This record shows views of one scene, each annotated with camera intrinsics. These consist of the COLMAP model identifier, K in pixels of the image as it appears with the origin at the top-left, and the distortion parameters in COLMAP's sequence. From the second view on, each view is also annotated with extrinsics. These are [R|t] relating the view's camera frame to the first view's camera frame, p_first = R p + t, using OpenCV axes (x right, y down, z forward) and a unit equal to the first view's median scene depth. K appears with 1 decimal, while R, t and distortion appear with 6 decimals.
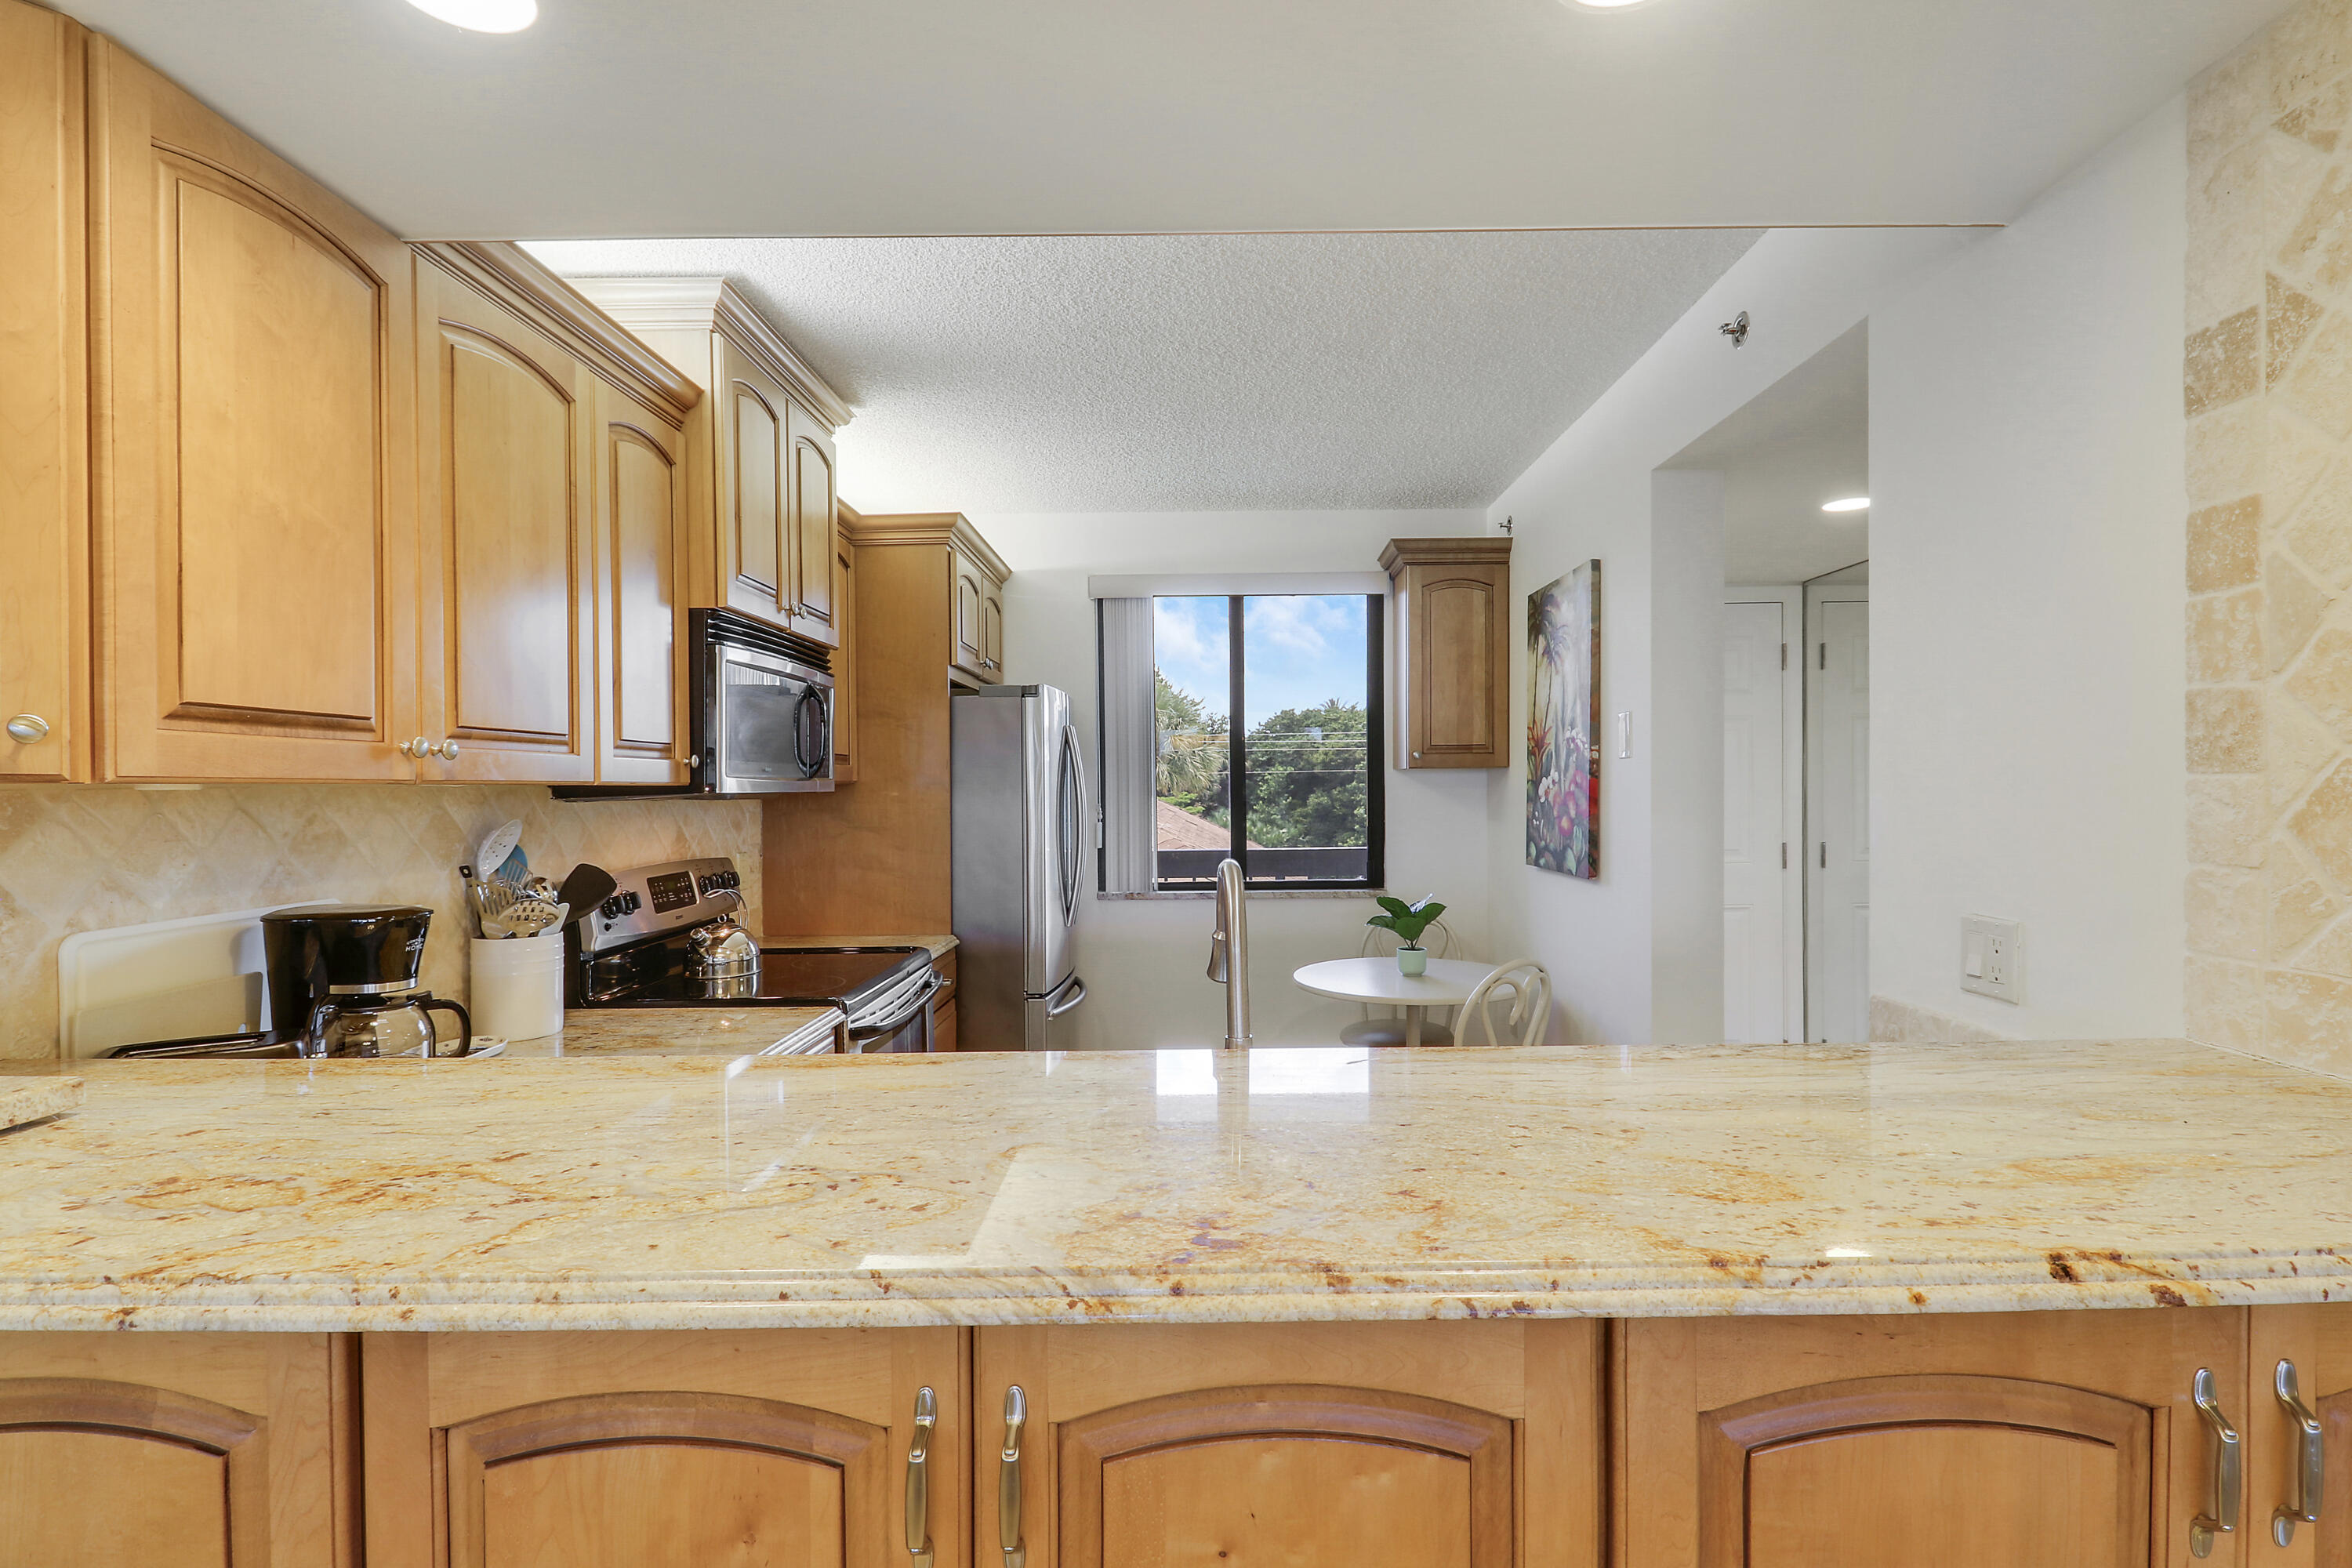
lens RADIAL K [[1122.1, 0, 1173.8], [0, 1122.1, 790.8], [0, 0, 1]] dist [0.008583, -0.006972]
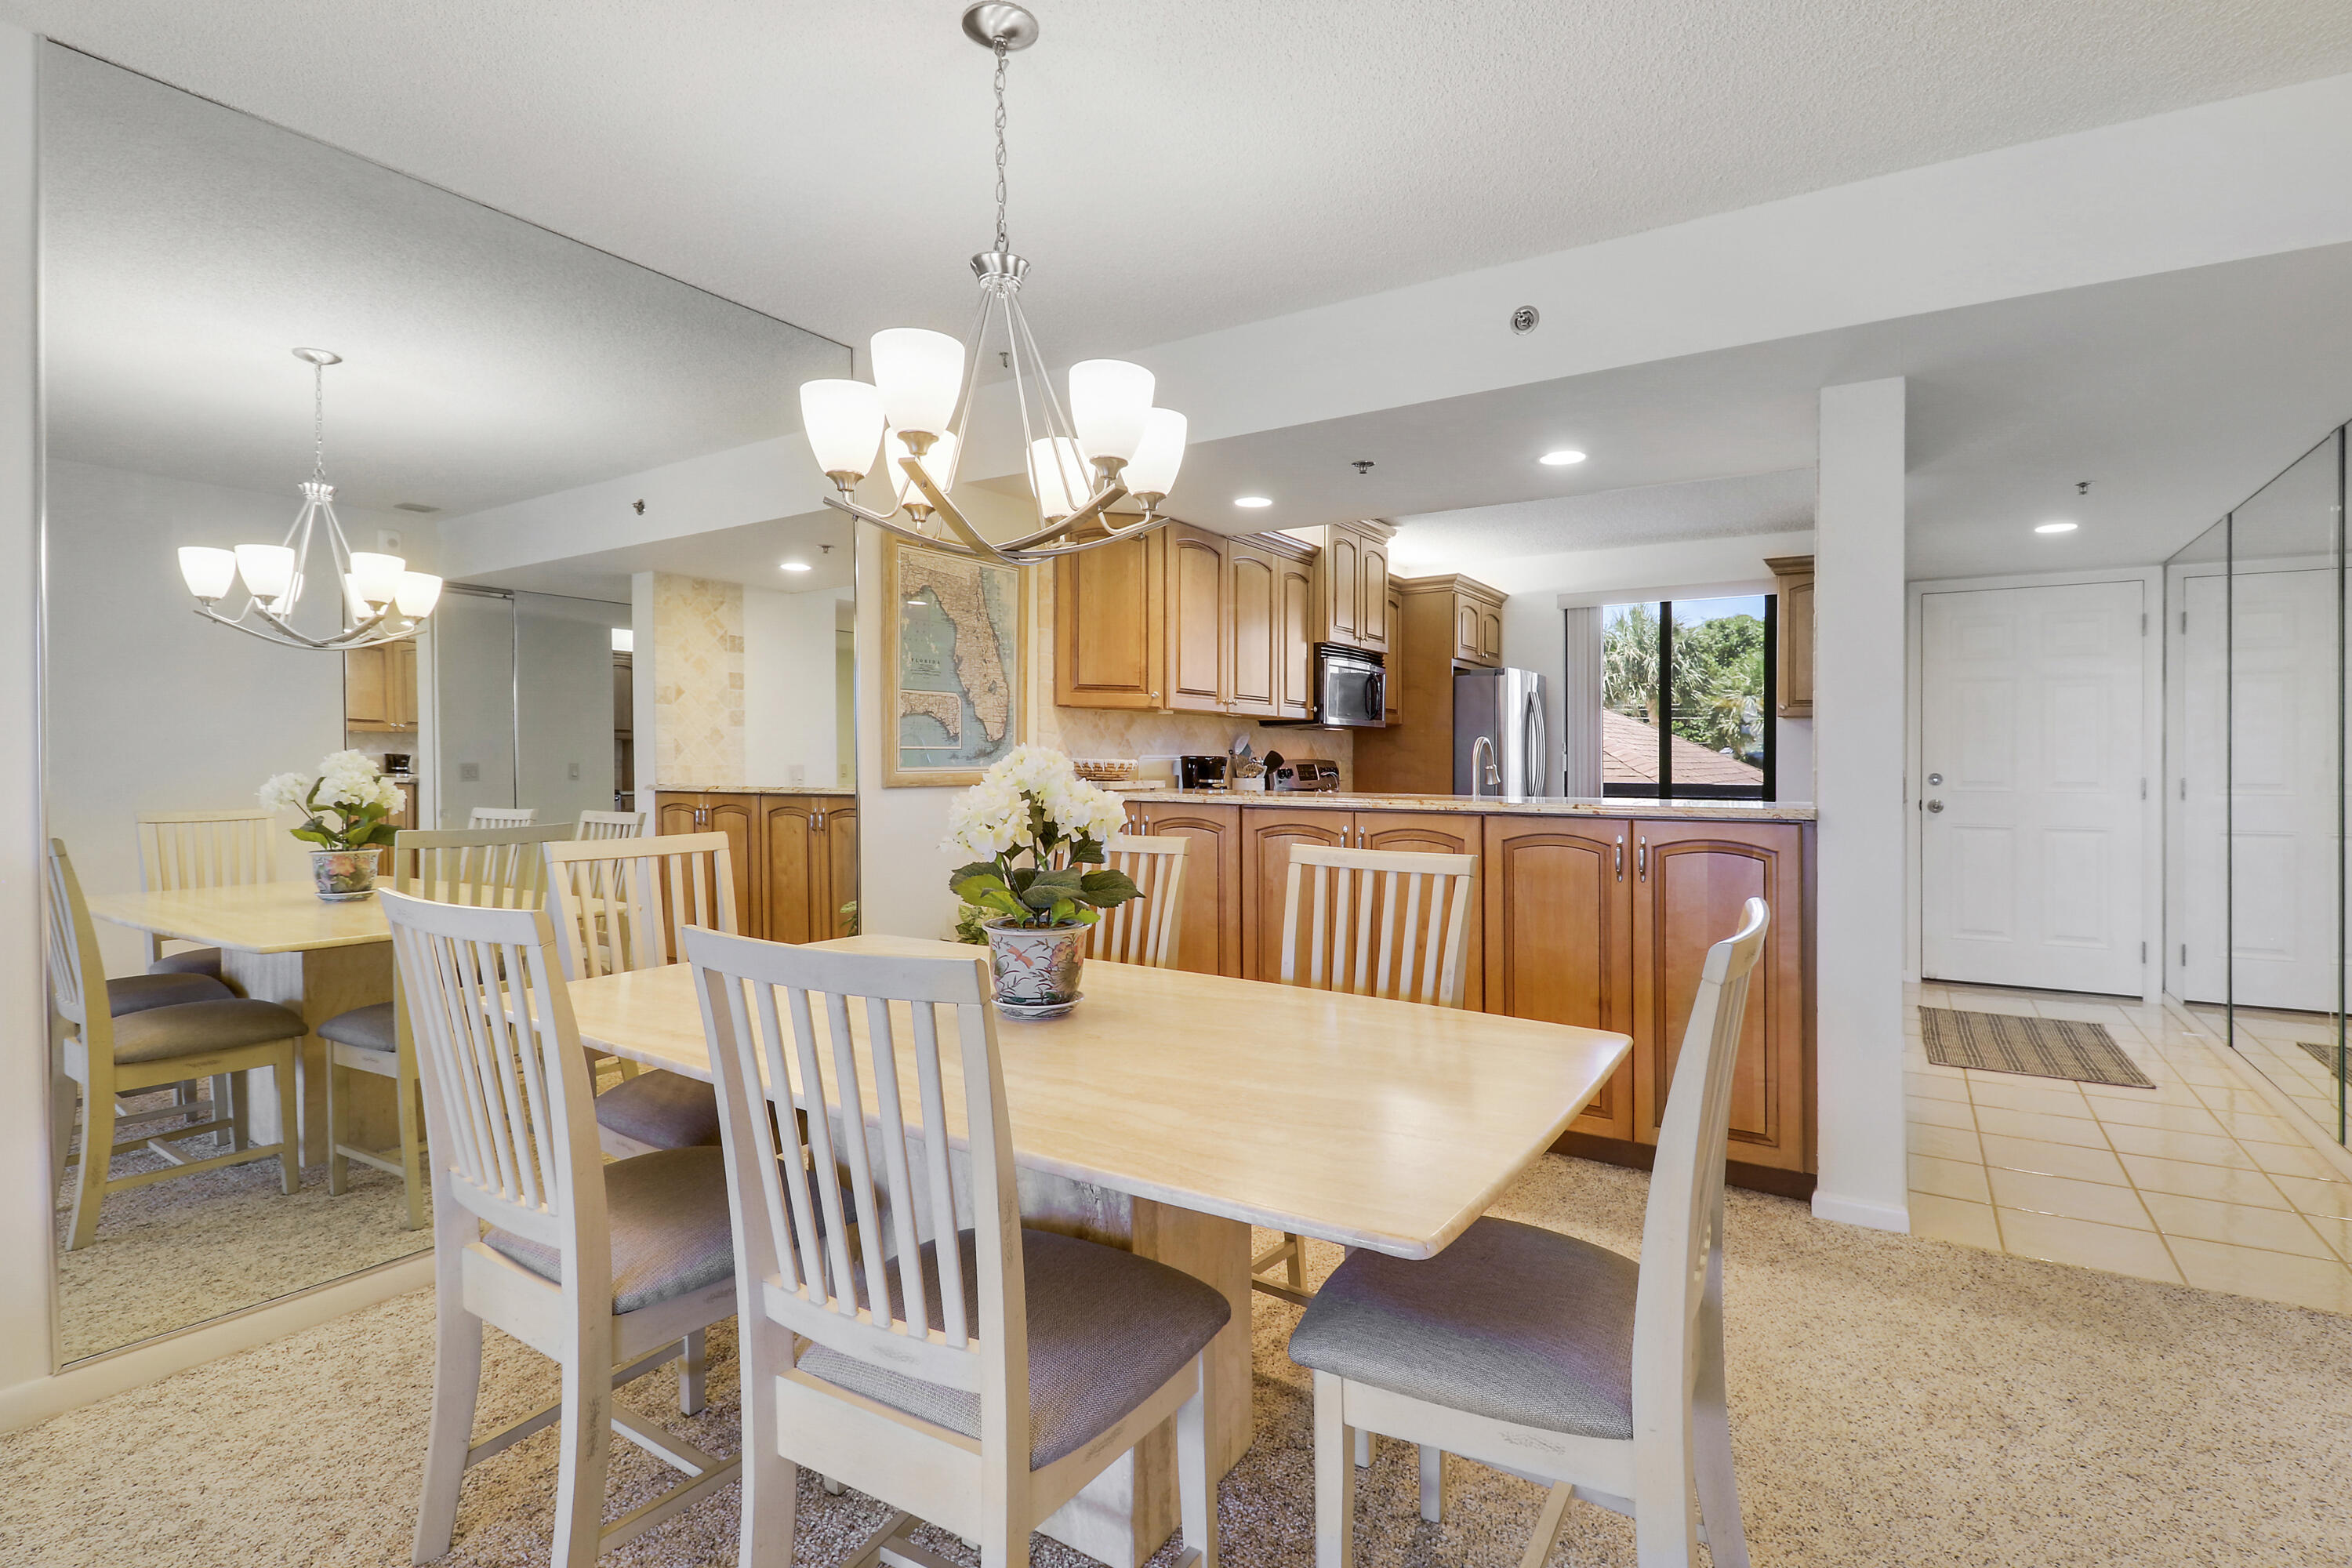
lens RADIAL K [[1122.1, 0, 1183.5], [0, 1122.1, 769.4], [0, 0, 1]] dist [0.008583, -0.006972]
pose [[0.854669, 0.018469, -0.518845, 0.737382], [-0.015196, 0.999829, 0.010559, 0.105489], [0.518952, -0.001140, 0.854803, -1.514750]]
